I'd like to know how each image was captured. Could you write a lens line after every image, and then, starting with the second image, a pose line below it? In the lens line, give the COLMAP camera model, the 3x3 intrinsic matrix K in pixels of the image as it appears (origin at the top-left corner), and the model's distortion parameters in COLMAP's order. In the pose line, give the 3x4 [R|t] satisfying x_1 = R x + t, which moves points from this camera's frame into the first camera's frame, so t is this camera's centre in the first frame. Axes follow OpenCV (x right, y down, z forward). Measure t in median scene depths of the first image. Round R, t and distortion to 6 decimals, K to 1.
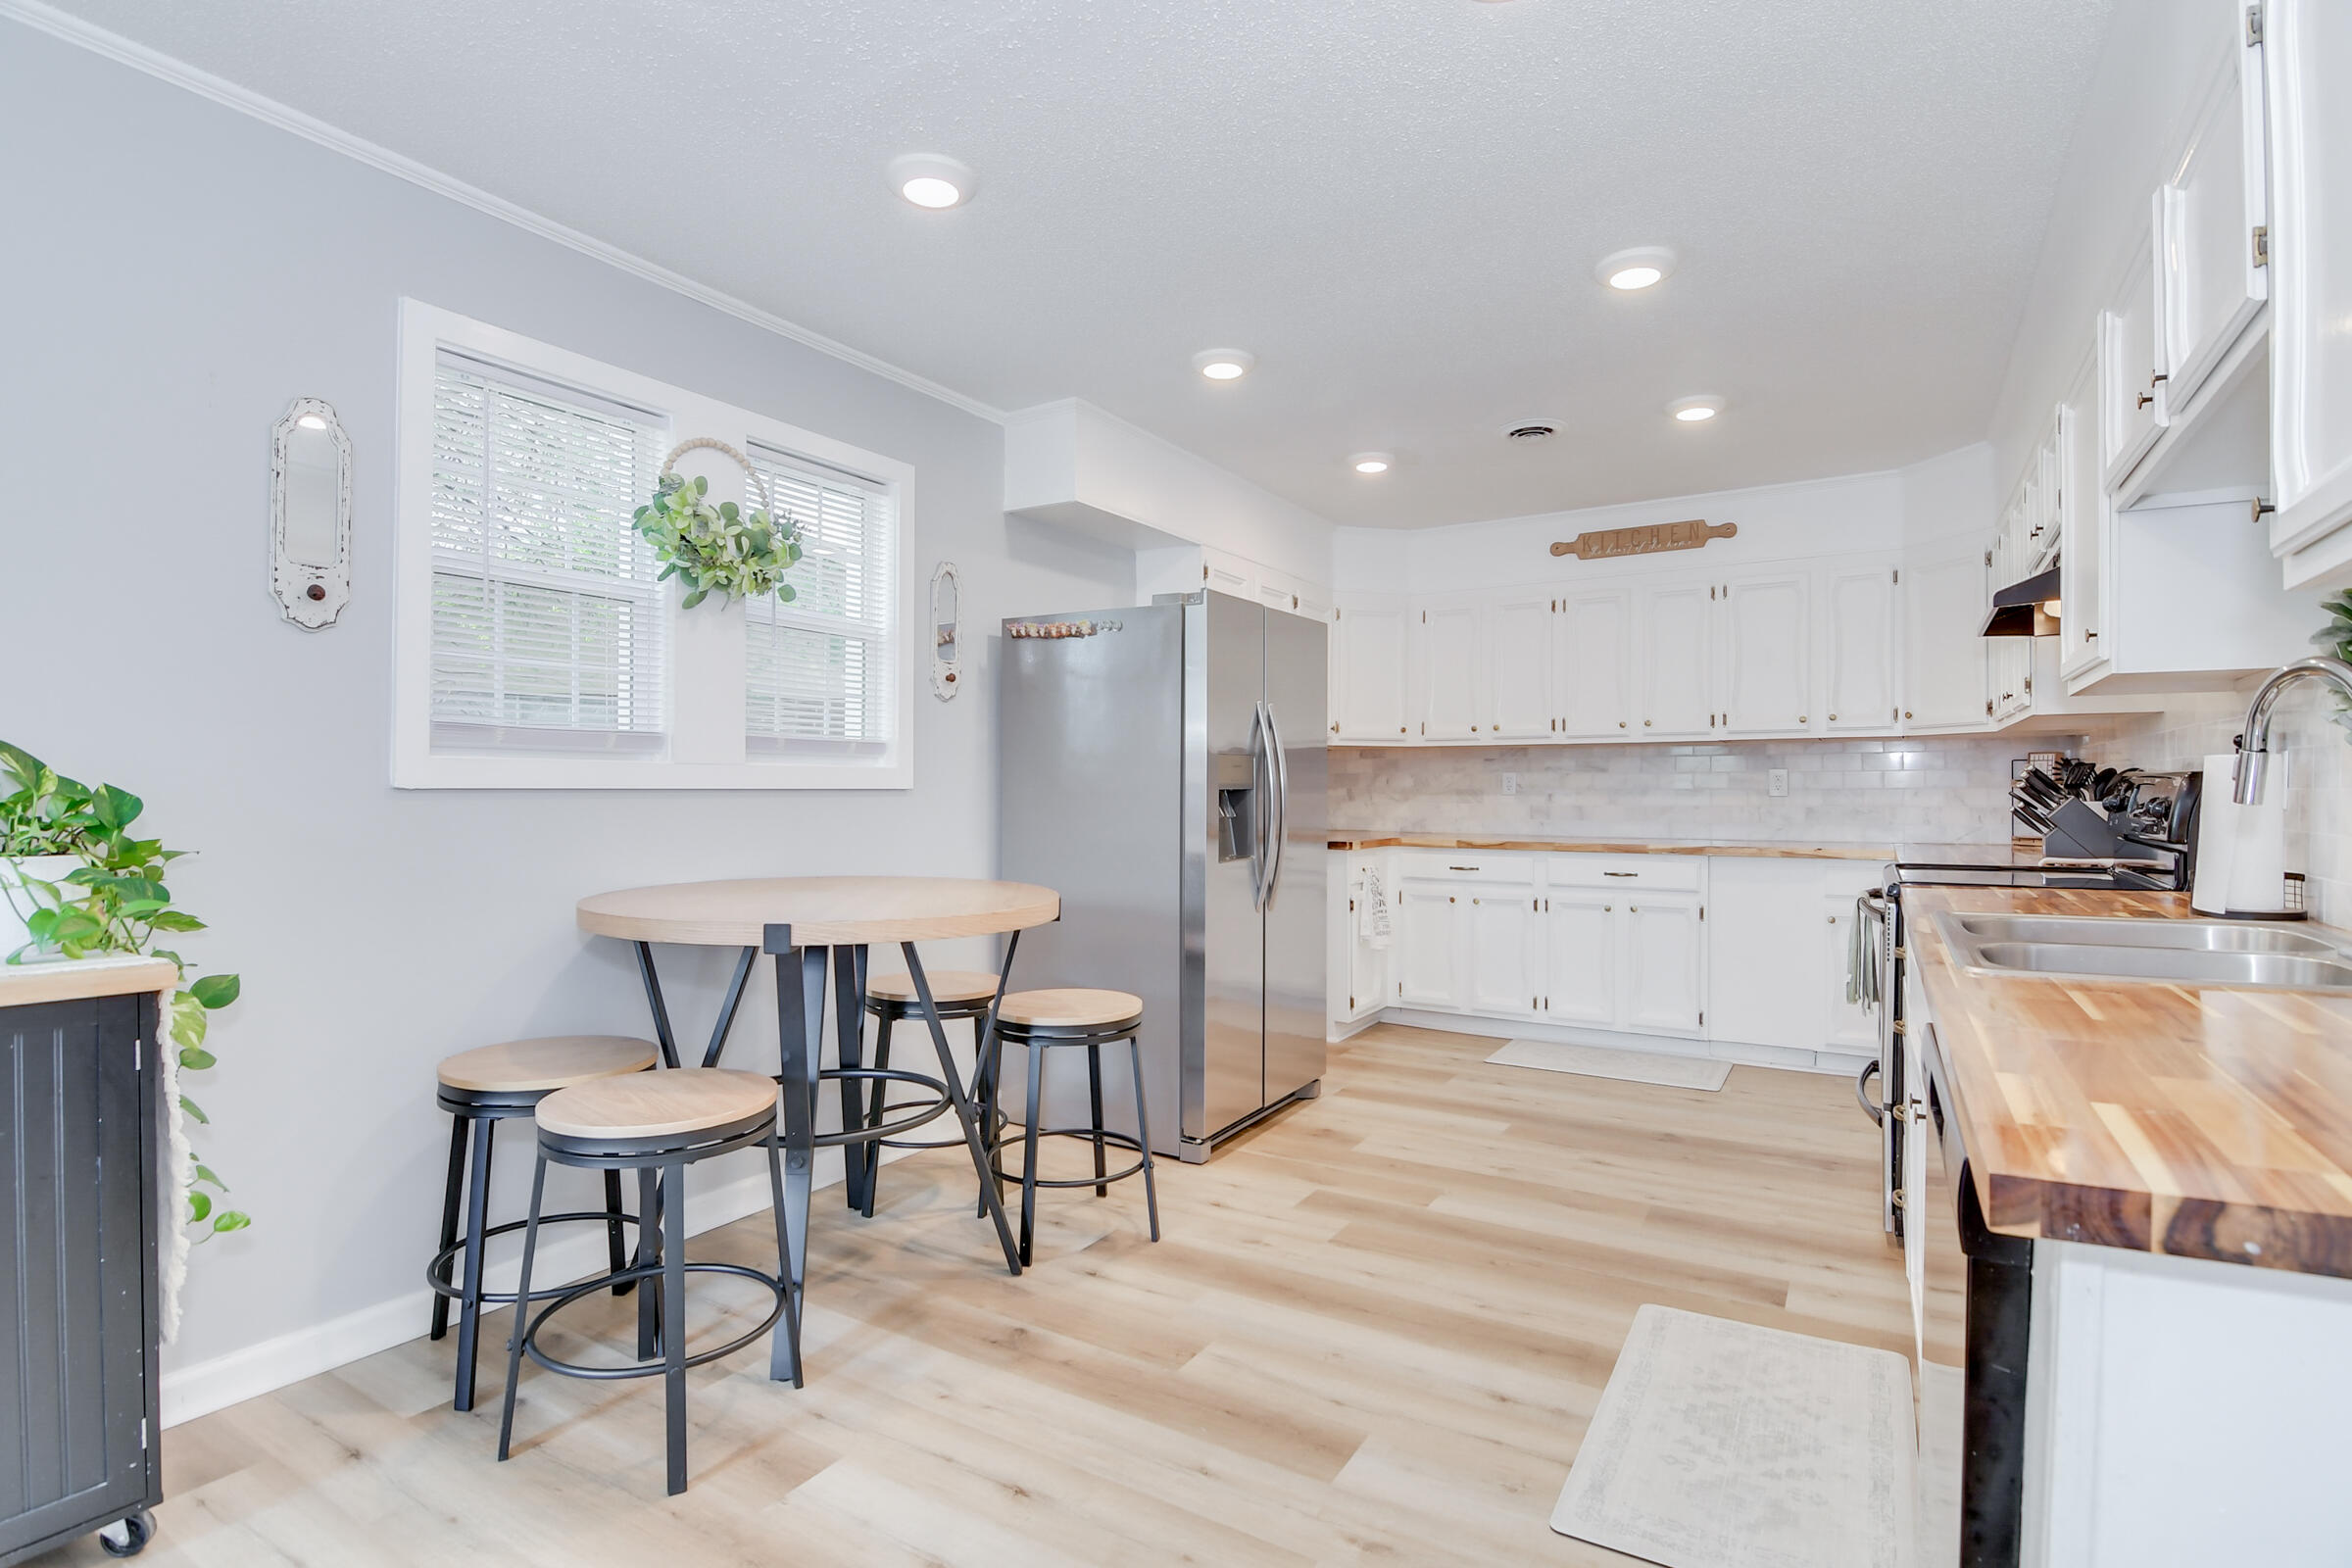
lens RADIAL K [[1137.2, 0, 1169.0], [0, 1137.2, 785.9], [0, 0, 1]] dist [-0.000567, -0.014964]
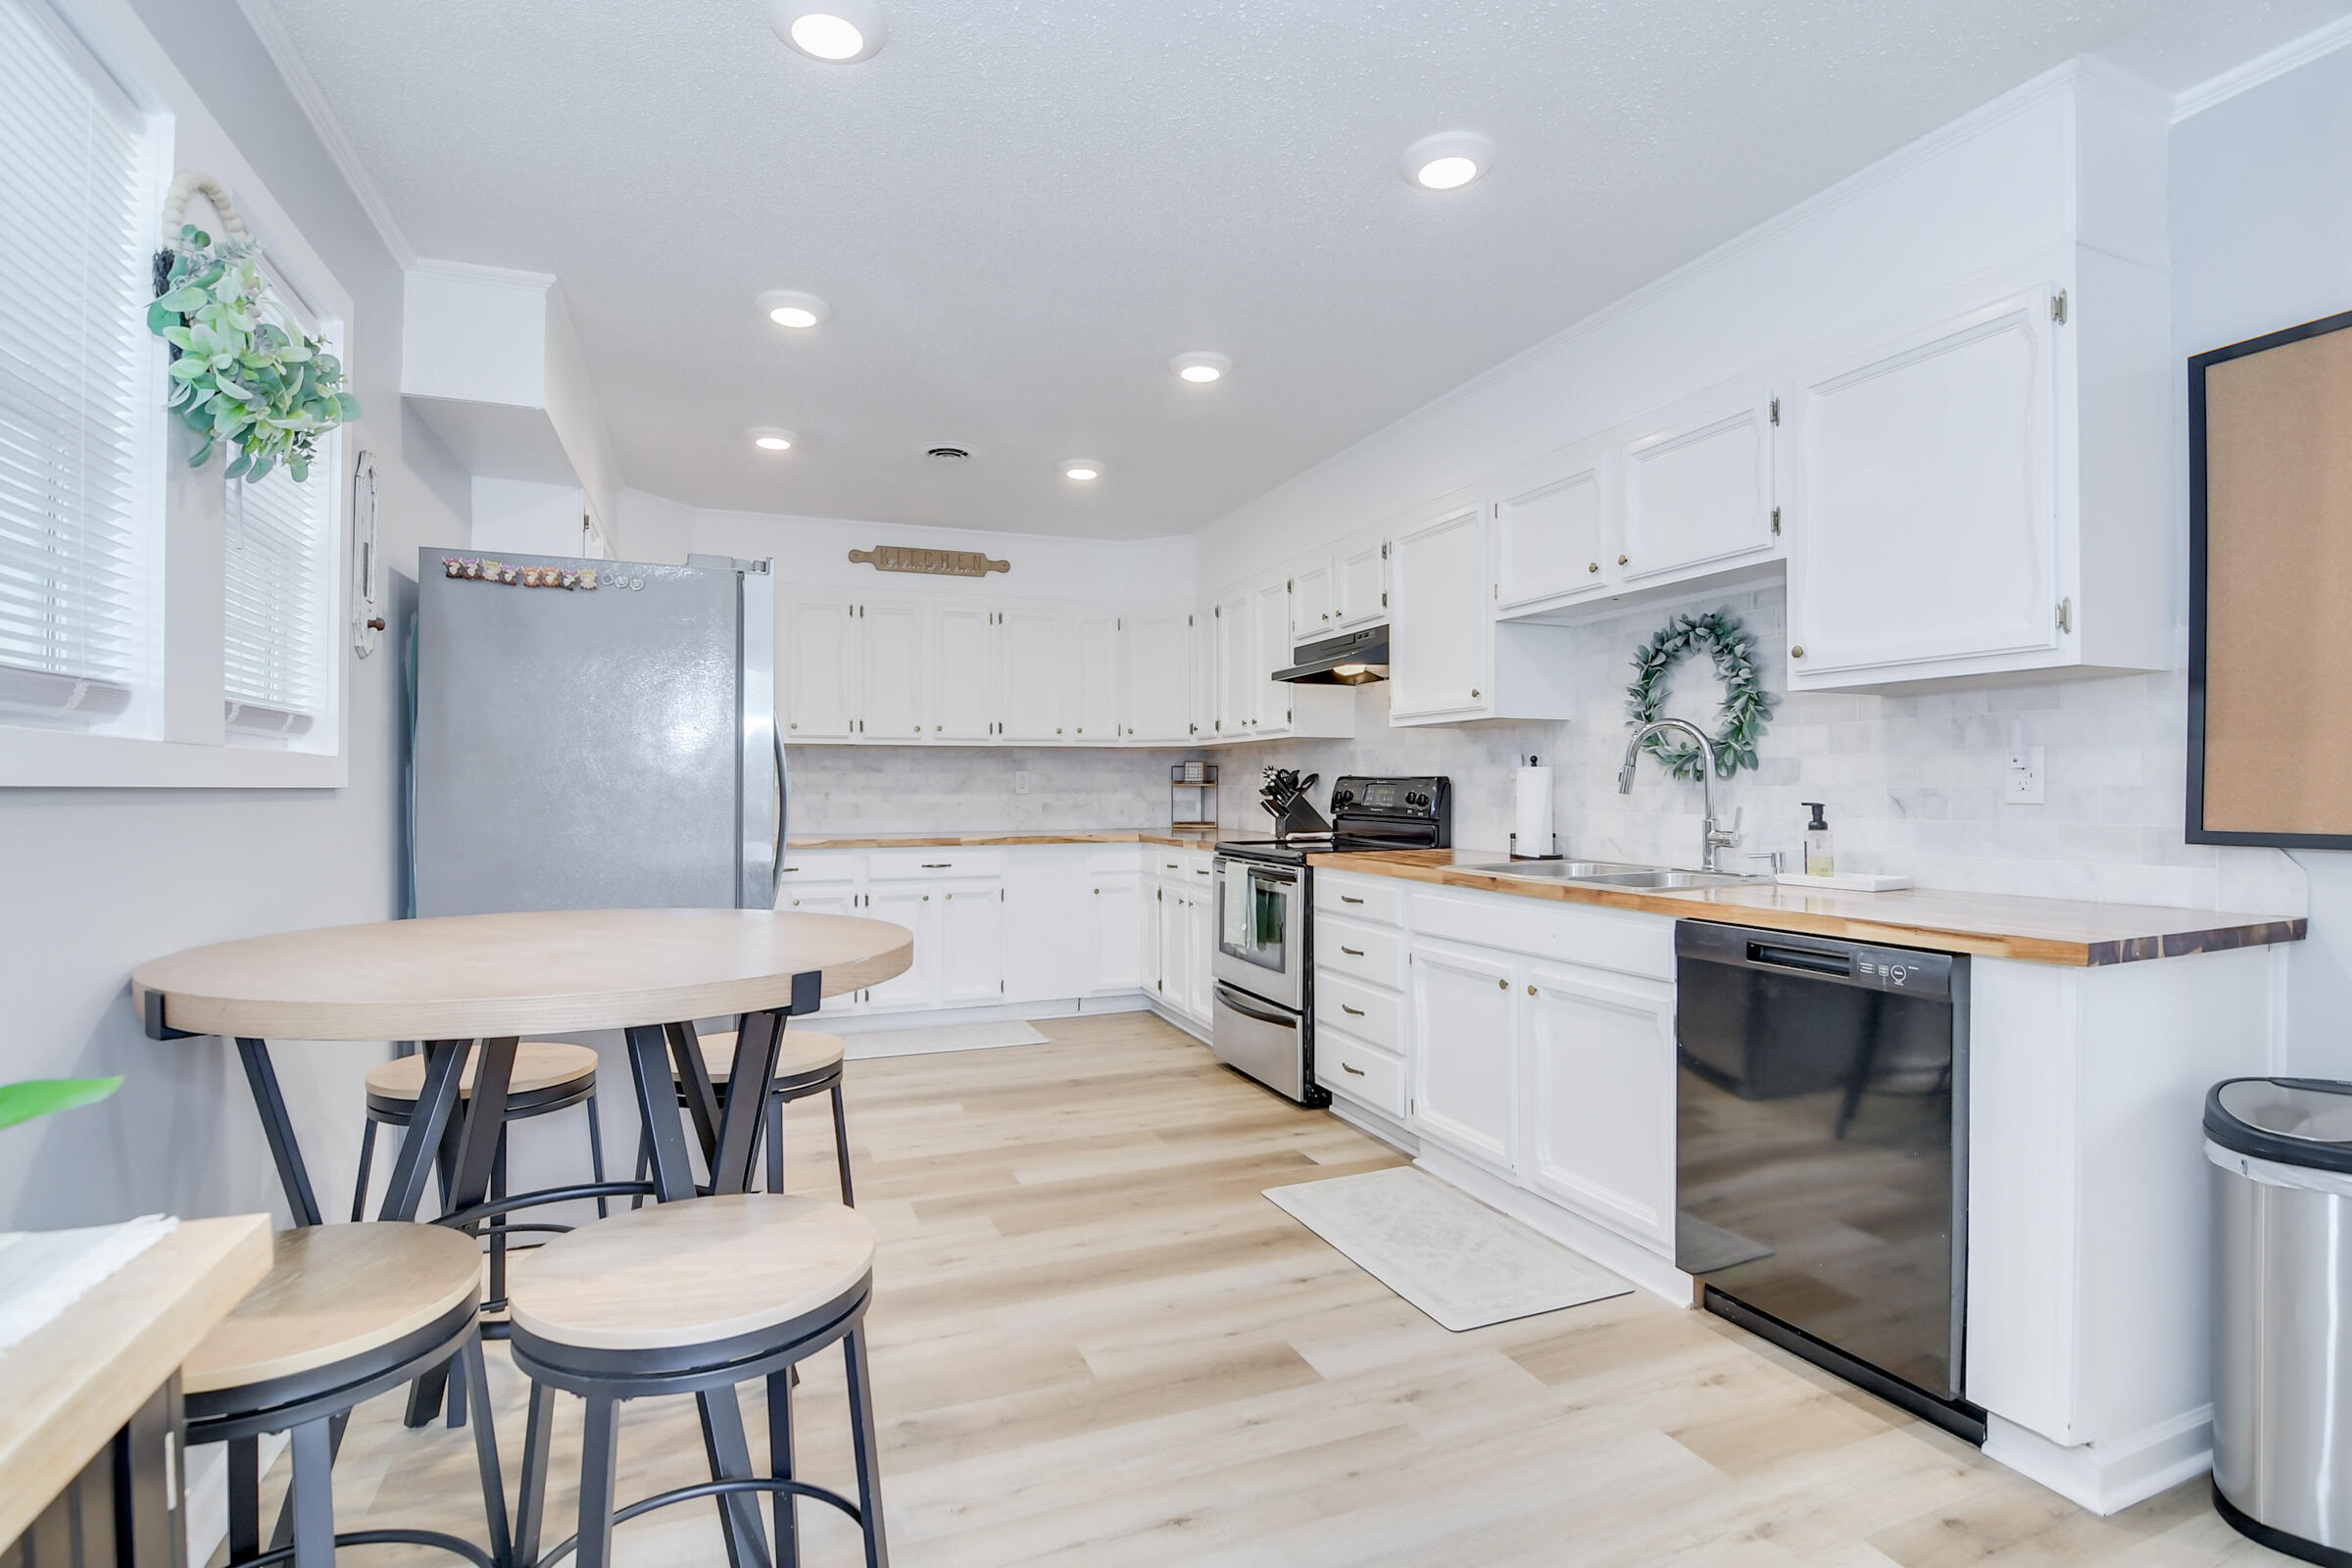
lens RADIAL K [[1137.2, 0, 1169.0], [0, 1137.2, 785.9], [0, 0, 1]] dist [-0.000567, -0.014964]
pose [[0.594634, 0.000410, 0.803996, -0.522990], [-0.000589, 1.000000, -0.000074, 0.001235], [-0.803996, -0.000429, 0.594634, 0.253218]]
